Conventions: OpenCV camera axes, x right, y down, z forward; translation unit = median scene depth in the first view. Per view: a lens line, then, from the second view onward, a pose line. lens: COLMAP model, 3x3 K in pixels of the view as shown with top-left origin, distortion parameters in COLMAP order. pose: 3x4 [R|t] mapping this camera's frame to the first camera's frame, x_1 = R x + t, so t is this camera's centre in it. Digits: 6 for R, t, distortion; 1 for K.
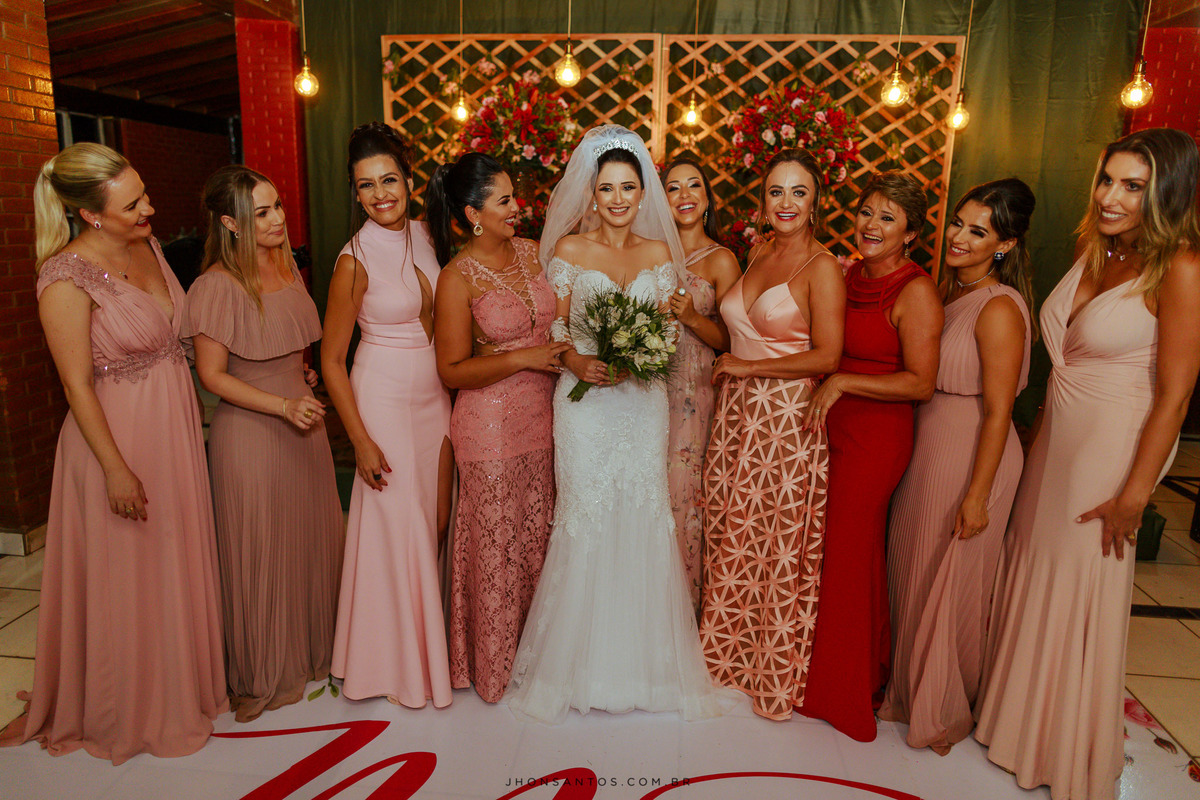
lens RADIAL K [[833.1, 0, 590.7], [0, 833.1, 398.5], [0, 0, 1]] dist [0.006435, -0.003685]
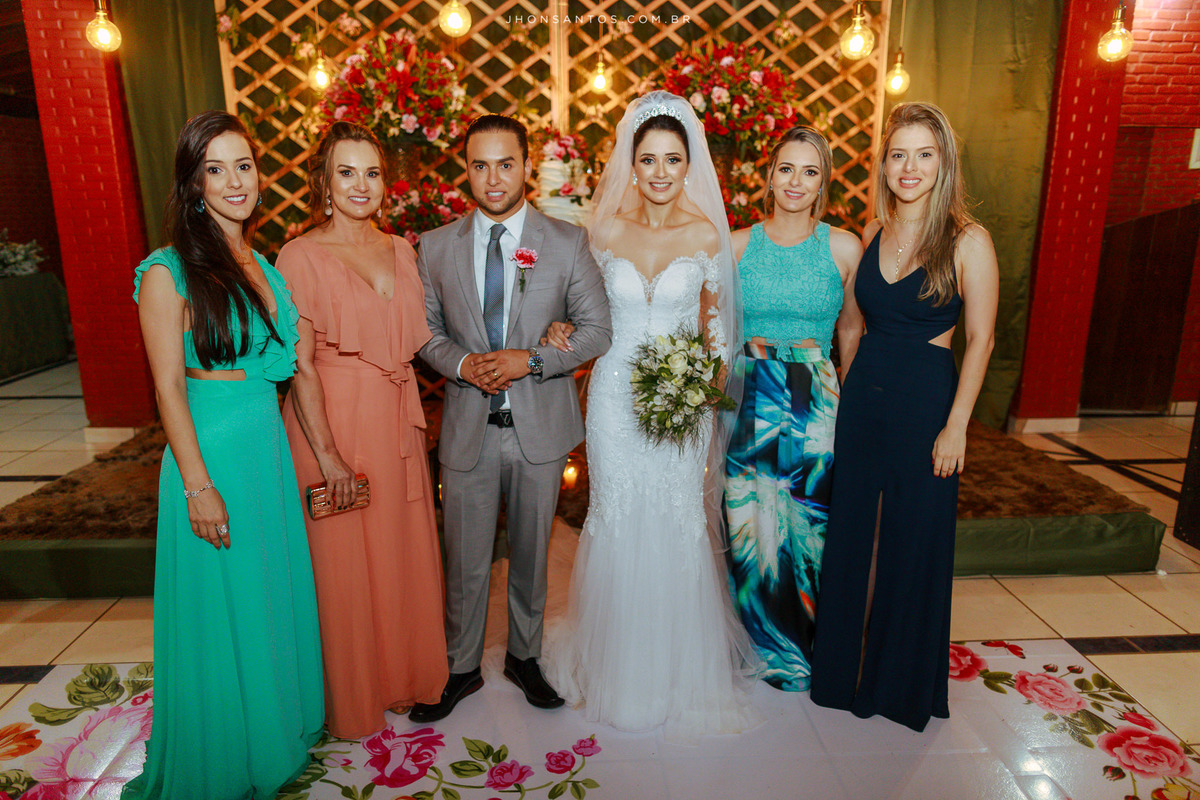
lens RADIAL K [[808.6, 0, 600.7], [0, 808.6, 398.1], [0, 0, 1]] dist [0.006253, -0.001322]
pose [[0.987144, -0.060333, 0.148007, -0.019927], [0.057417, 0.998064, 0.023897, -0.032100], [-0.149162, -0.015092, 0.988698, 0.163871]]
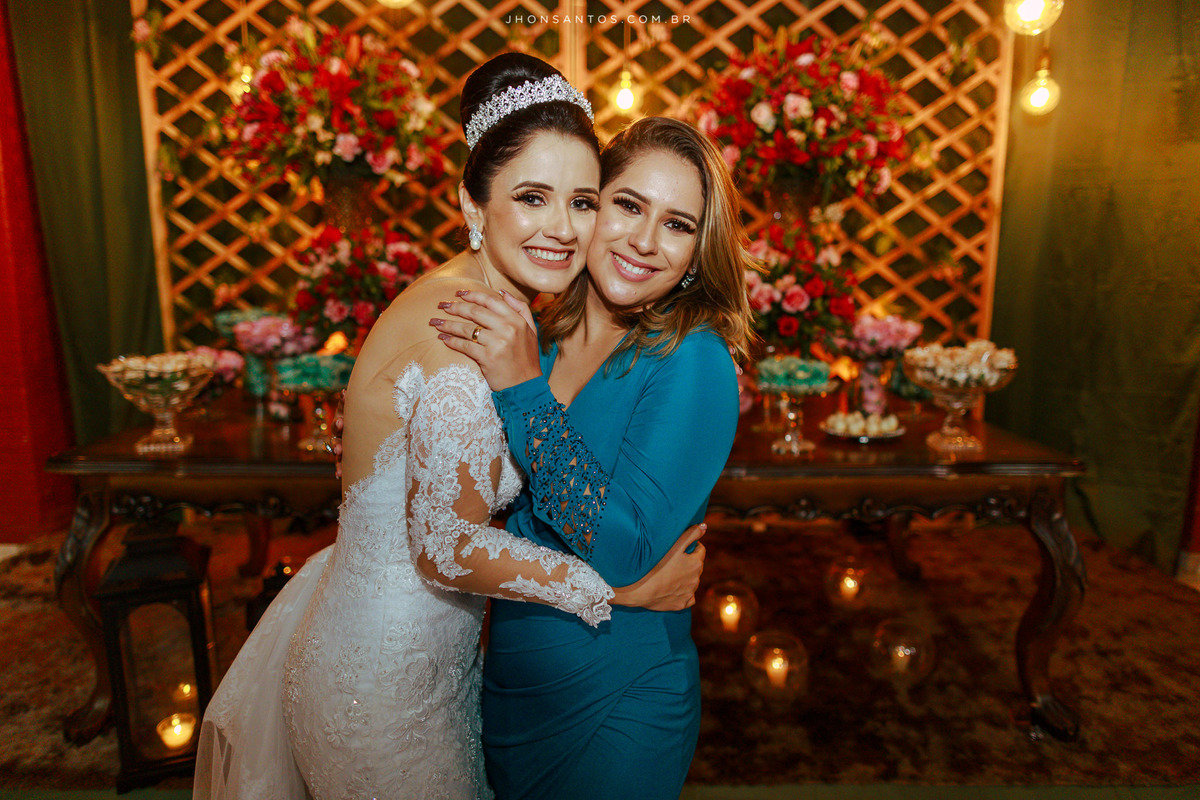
lens RADIAL K [[821.4, 0, 599.6], [0, 821.4, 397.9], [0, 0, 1]] dist [0.002728, 0.000354]
pose [[0.993584, -0.036490, 0.107048, 0.025889], [0.042162, 0.997798, -0.051207, -0.077582], [-0.104944, 0.055392, 0.992934, 0.377254]]
